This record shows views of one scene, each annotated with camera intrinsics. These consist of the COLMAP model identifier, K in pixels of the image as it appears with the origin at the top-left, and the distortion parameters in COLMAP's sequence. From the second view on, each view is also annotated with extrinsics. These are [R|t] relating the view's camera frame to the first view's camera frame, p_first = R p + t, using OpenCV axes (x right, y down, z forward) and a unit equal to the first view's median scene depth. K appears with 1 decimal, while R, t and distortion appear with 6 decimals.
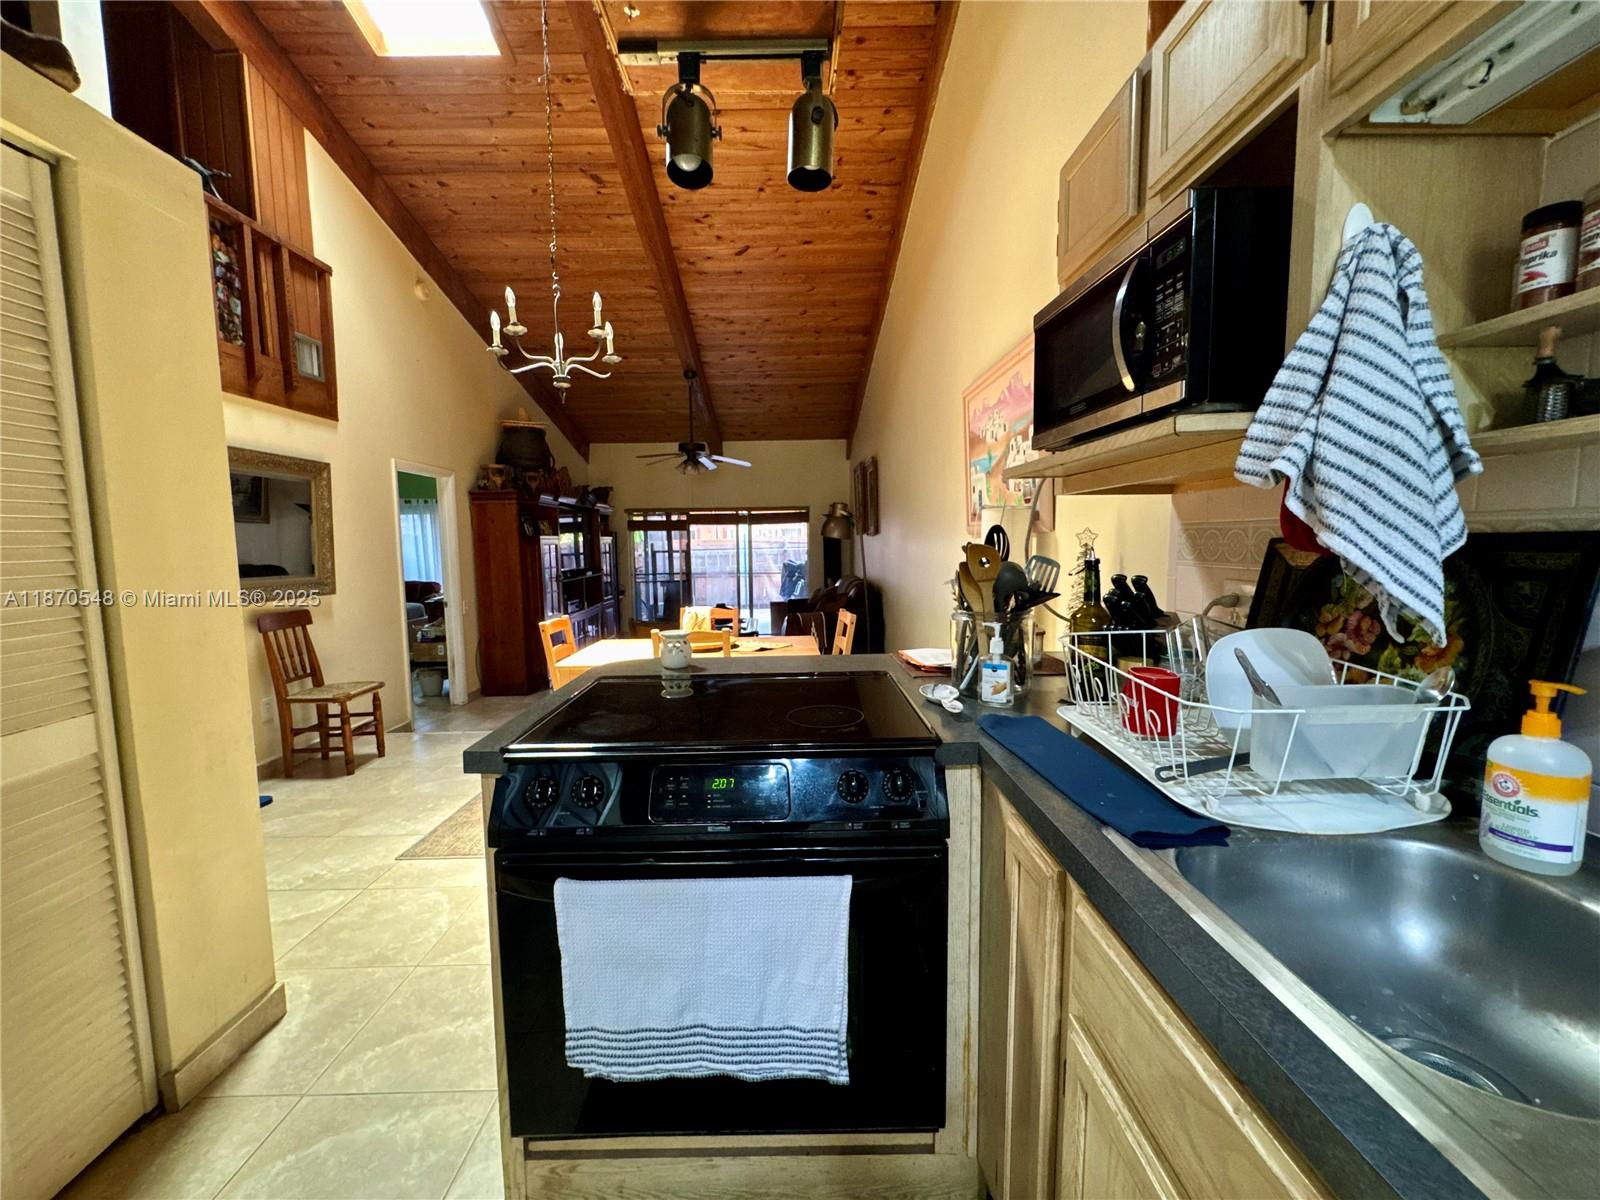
lens RADIAL K [[640.6, 0, 800.0], [0, 640.6, 600.0], [0, 0, 1]] dist [-0.002403, -0.000289]
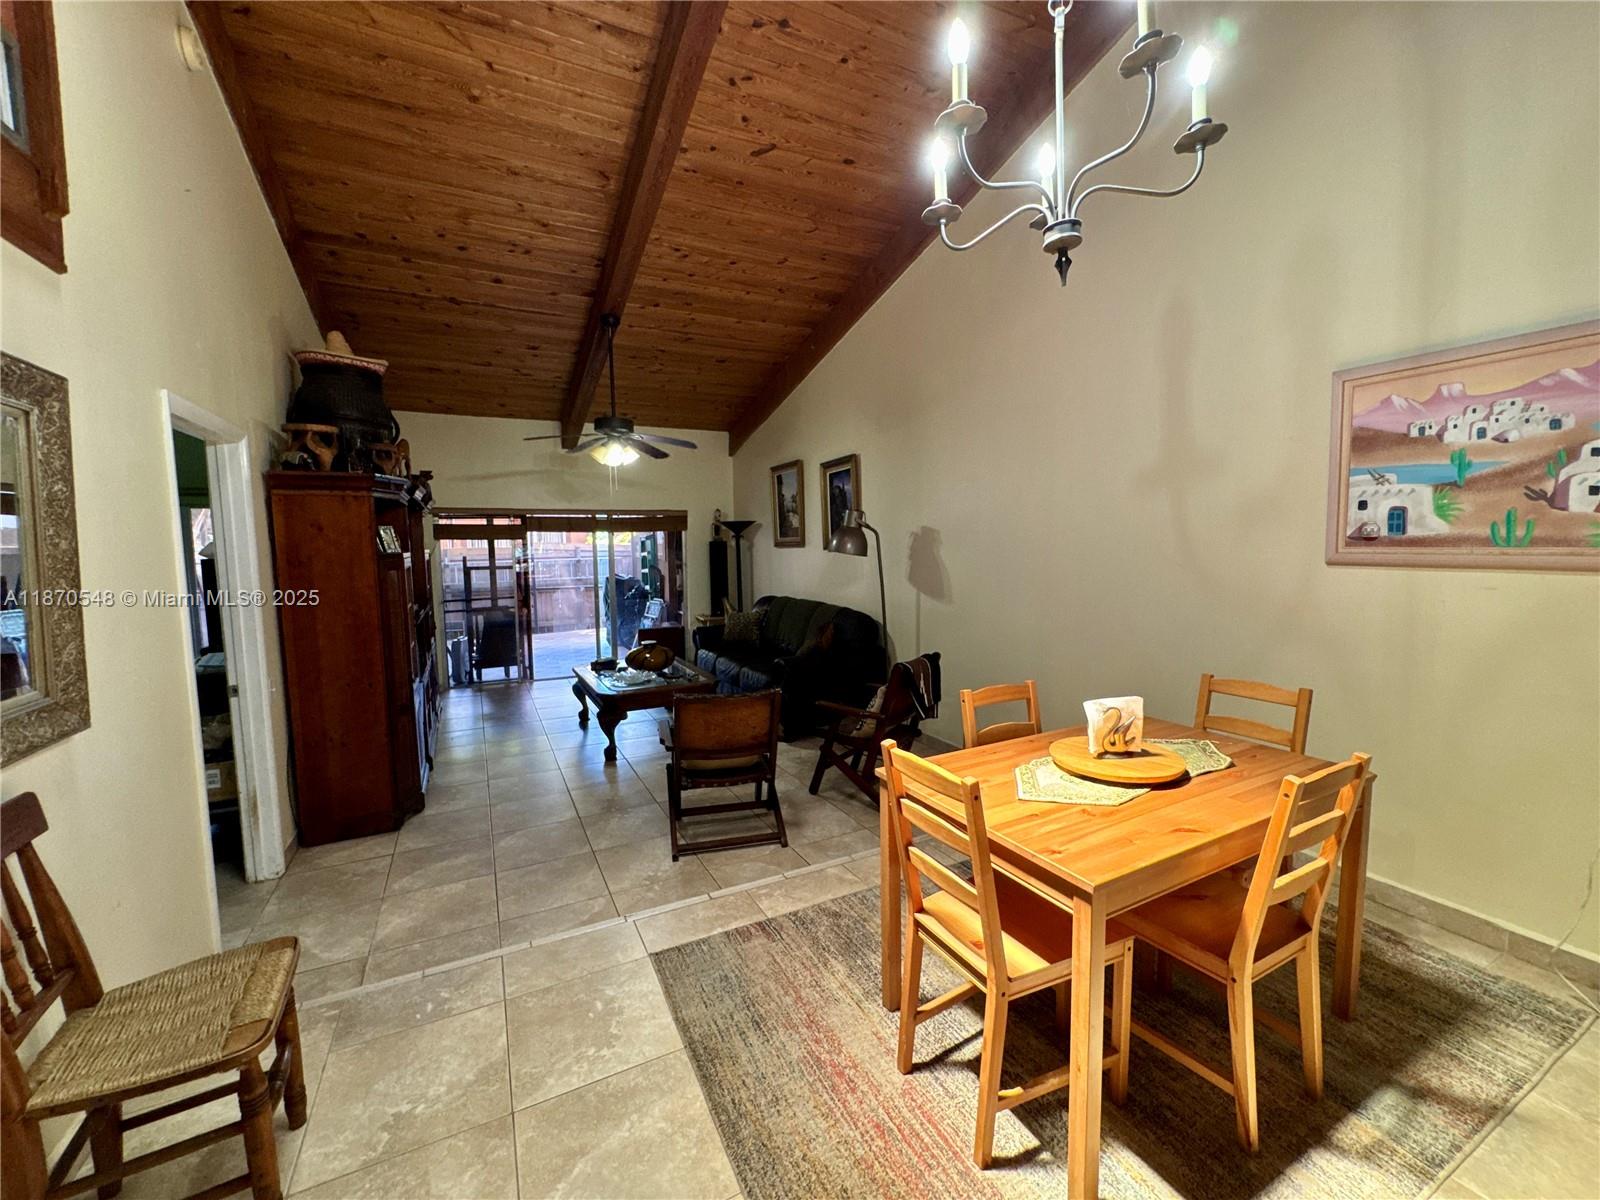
lens RADIAL K [[640.6, 0, 800.0], [0, 640.6, 600.0], [0, 0, 1]] dist [-0.002403, -0.000289]
pose [[0.898650, -0.037386, 0.437071, -0.385078], [0.039491, 0.999211, 0.004274, -0.052403], [-0.436885, 0.013420, 0.899417, 0.359686]]
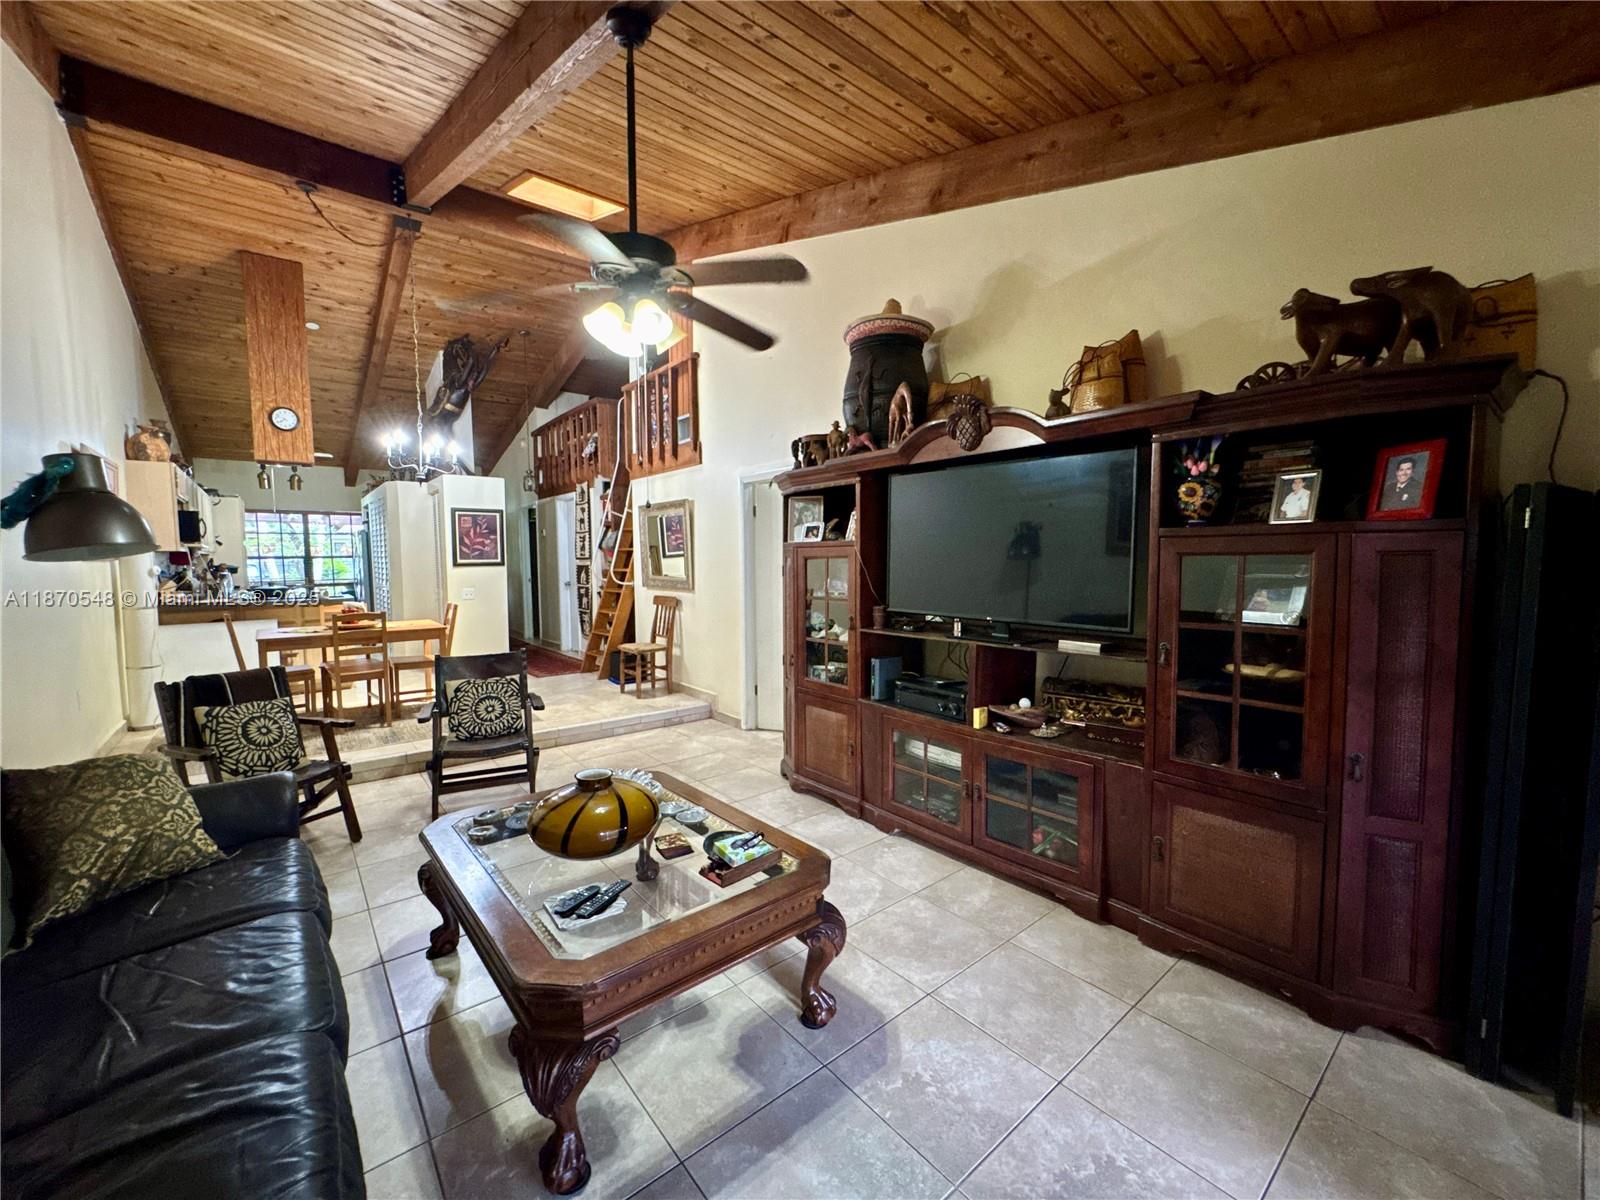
lens RADIAL K [[640.6, 0, 800.0], [0, 640.6, 600.0], [0, 0, 1]] dist [-0.002403, -0.000289]
pose [[-0.789540, 0.062847, -0.610473, -0.036831], [-0.035247, 0.988457, 0.147346, -0.157315], [0.612686, 0.137853, -0.778211, 1.707257]]
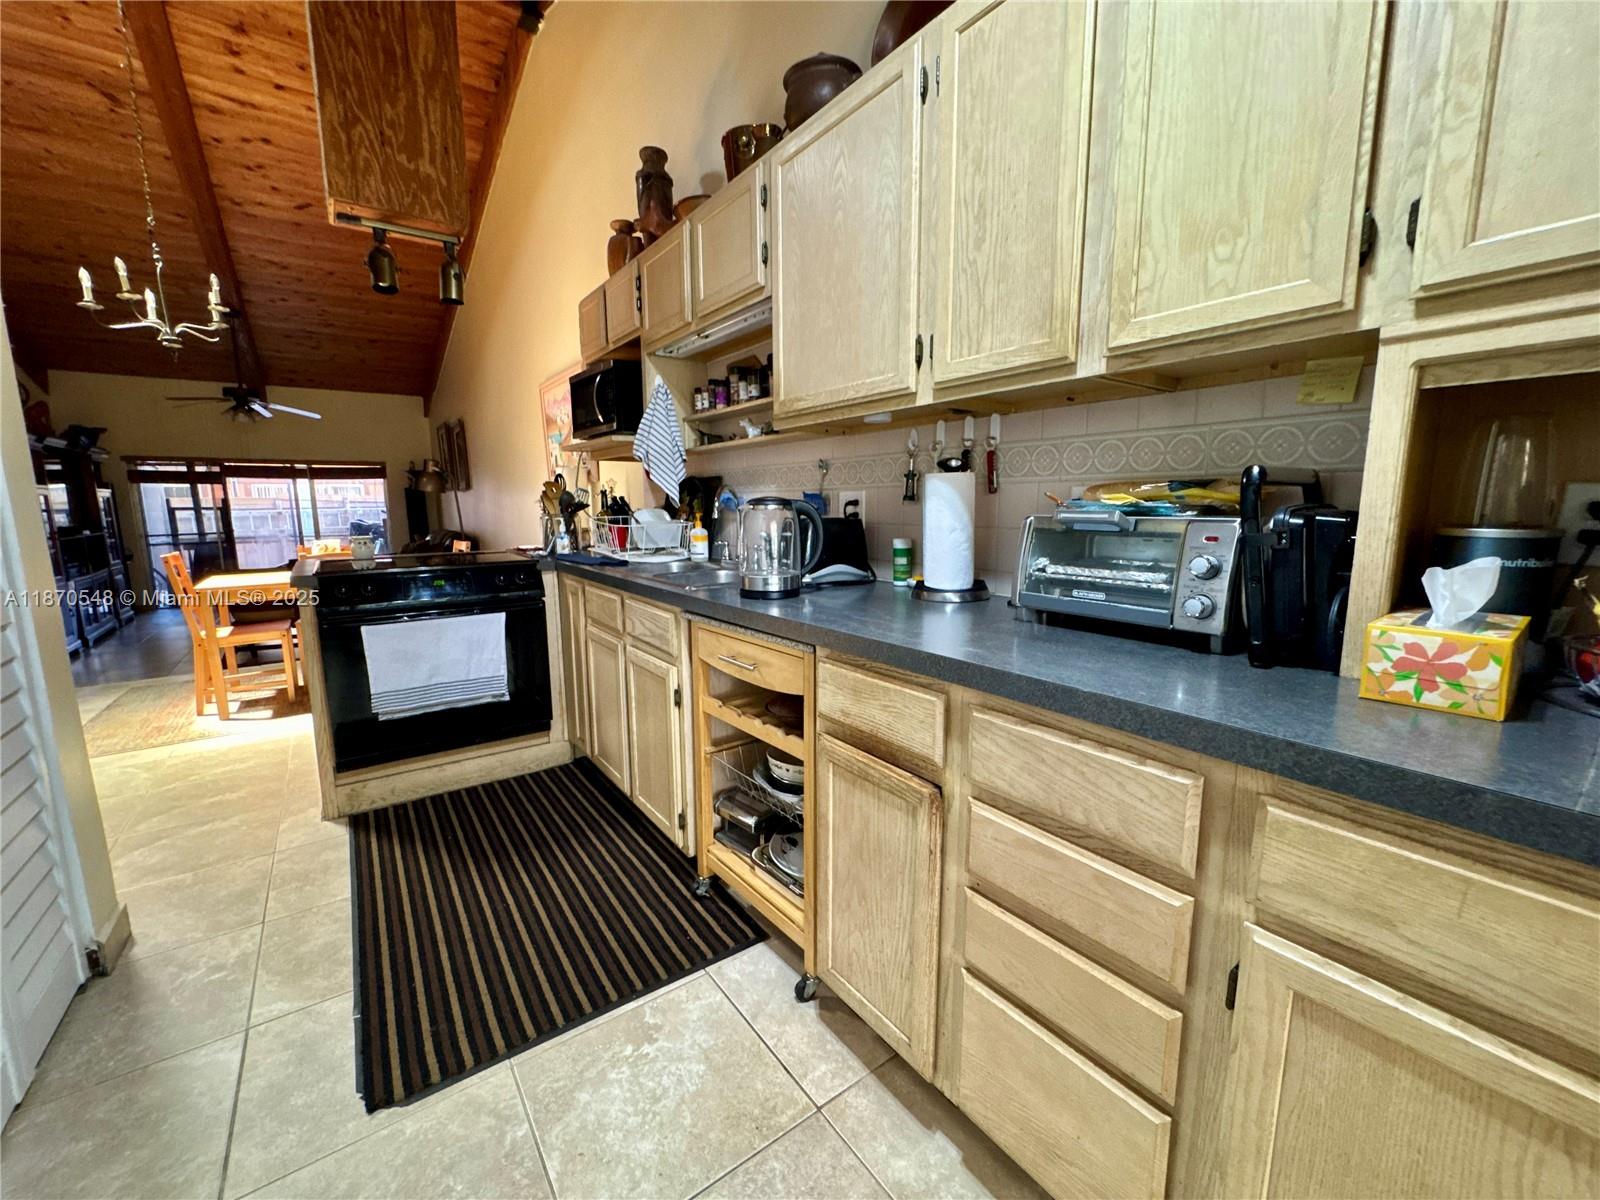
lens RADIAL K [[645.7, 0, 800.0], [0, 645.7, 600.0], [0, 0, 1]] dist [-0.000958, -0.000032]
pose [[0.819363, -0.078678, 0.567851, -0.076038], [0.048949, 0.996522, 0.067442, 0.051815], [-0.571182, -0.027464, 0.820364, -0.323930]]
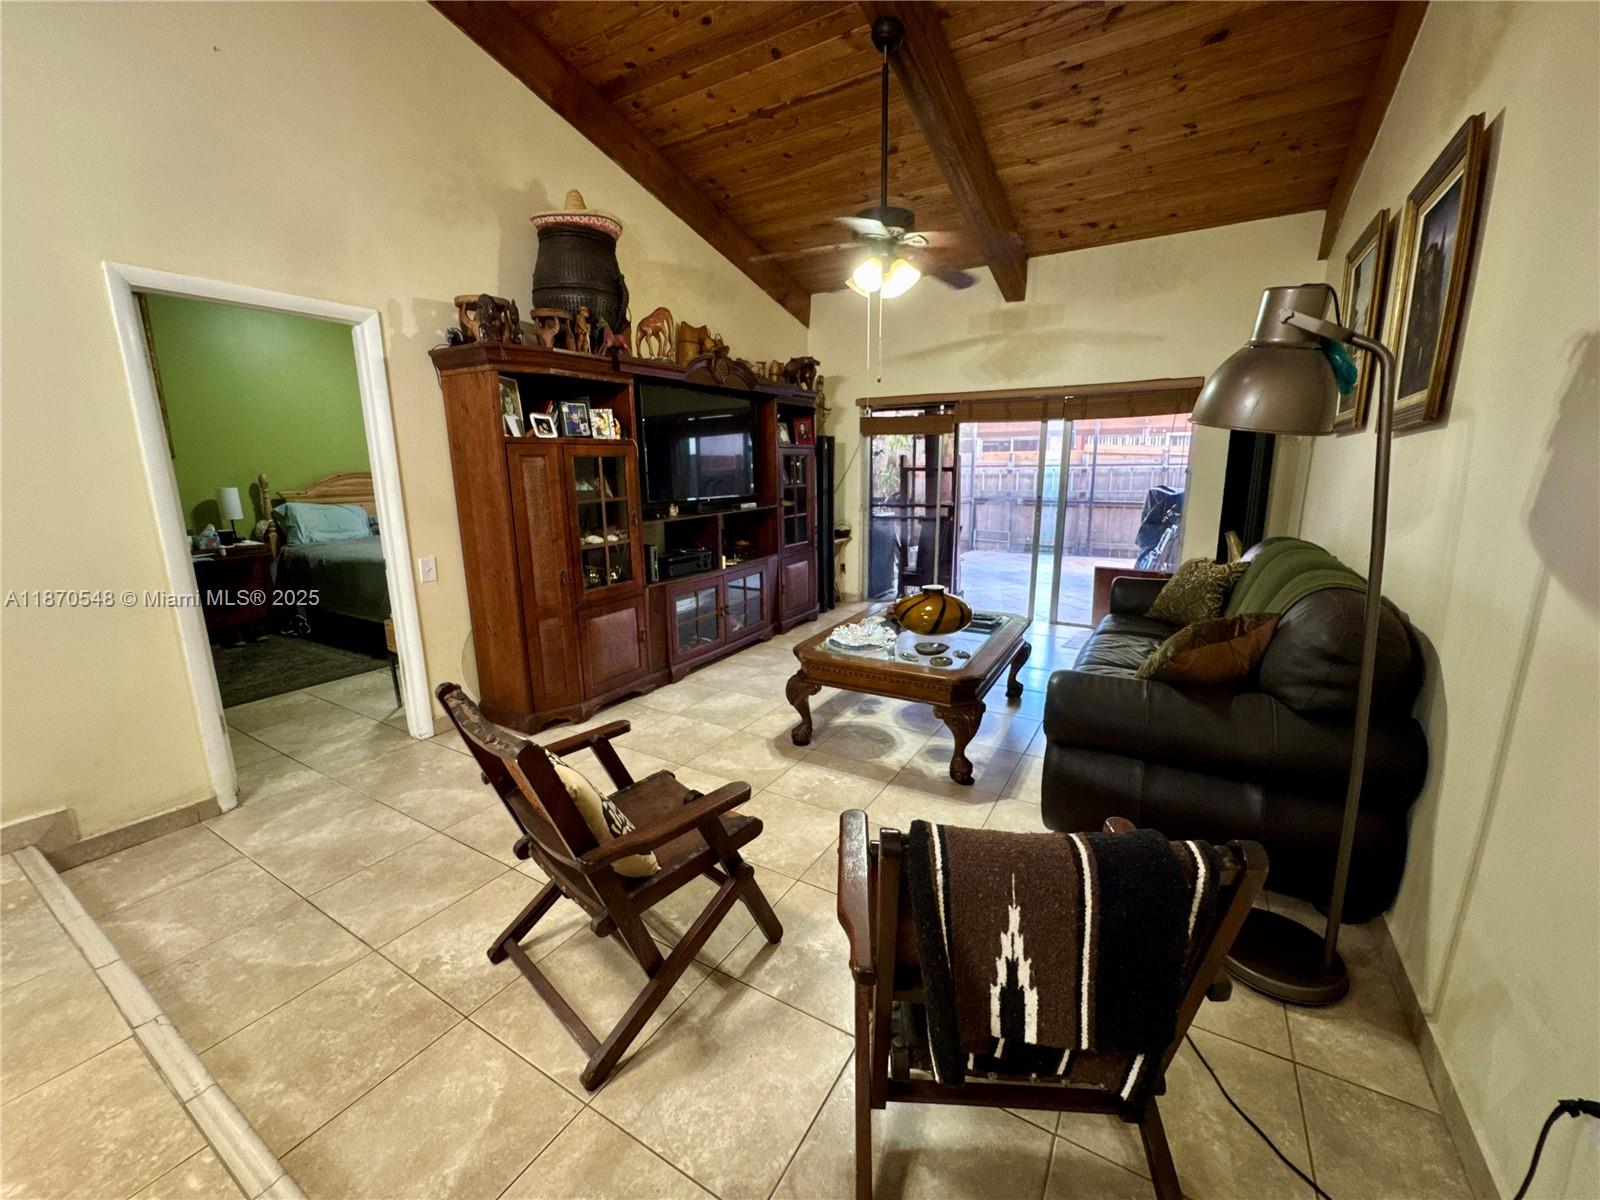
lens RADIAL K [[640.6, 0, 800.0], [0, 640.6, 600.0], [0, 0, 1]] dist [-0.002403, -0.000289]
pose [[0.846603, 0.118373, -0.518894, 0.046427], [-0.049653, 0.988267, 0.144438, -0.063341], [0.529903, -0.096517, 0.842548, 0.751584]]
